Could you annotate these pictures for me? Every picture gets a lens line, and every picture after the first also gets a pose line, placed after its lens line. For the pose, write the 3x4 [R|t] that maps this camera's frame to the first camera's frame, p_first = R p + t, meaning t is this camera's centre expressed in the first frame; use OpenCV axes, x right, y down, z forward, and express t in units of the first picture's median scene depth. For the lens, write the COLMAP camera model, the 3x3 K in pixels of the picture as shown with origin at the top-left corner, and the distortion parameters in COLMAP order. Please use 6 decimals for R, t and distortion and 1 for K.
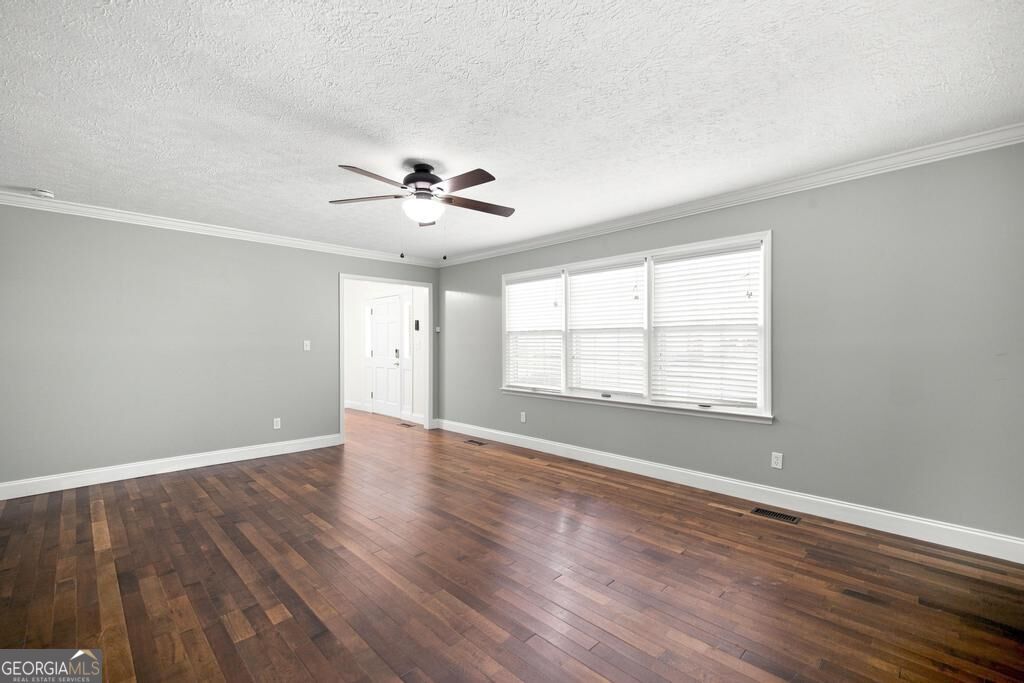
lens RADIAL K [[441.8, 0, 512.0], [0, 441.8, 341.5], [0, 0, 1]] dist [-0.000982, -0.000029]
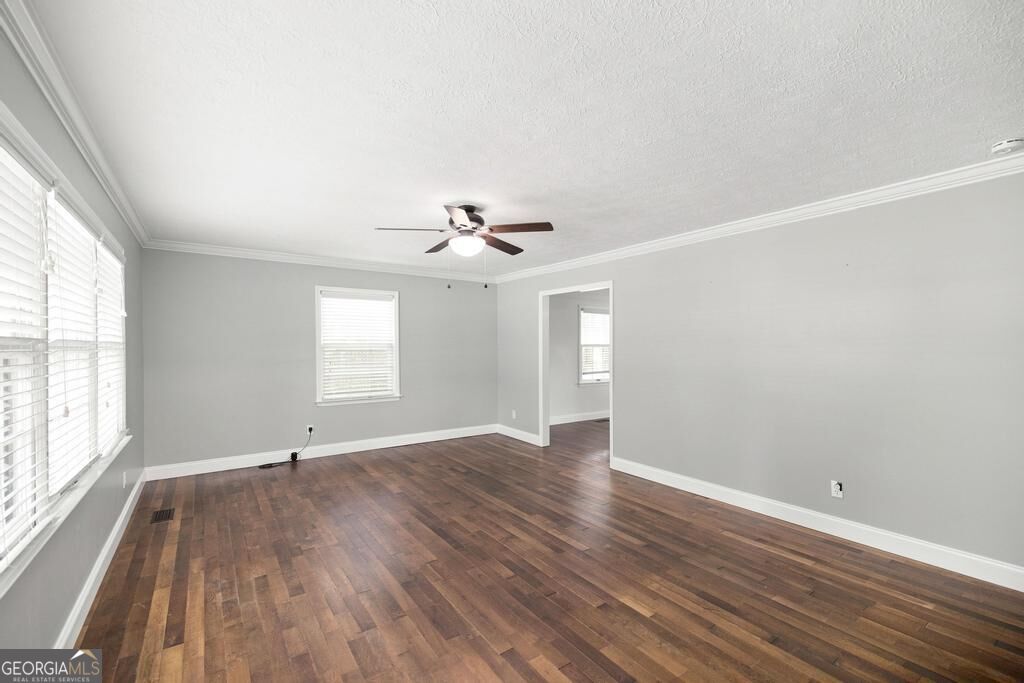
lens RADIAL K [[441.8, 0, 512.0], [0, 441.8, 341.5], [0, 0, 1]] dist [-0.000982, -0.000029]
pose [[-0.985295, 0.001427, 0.170853, -0.395840], [-0.001215, 0.999881, -0.015356, -0.027472], [-0.170855, -0.015338, -0.985177, 1.644562]]
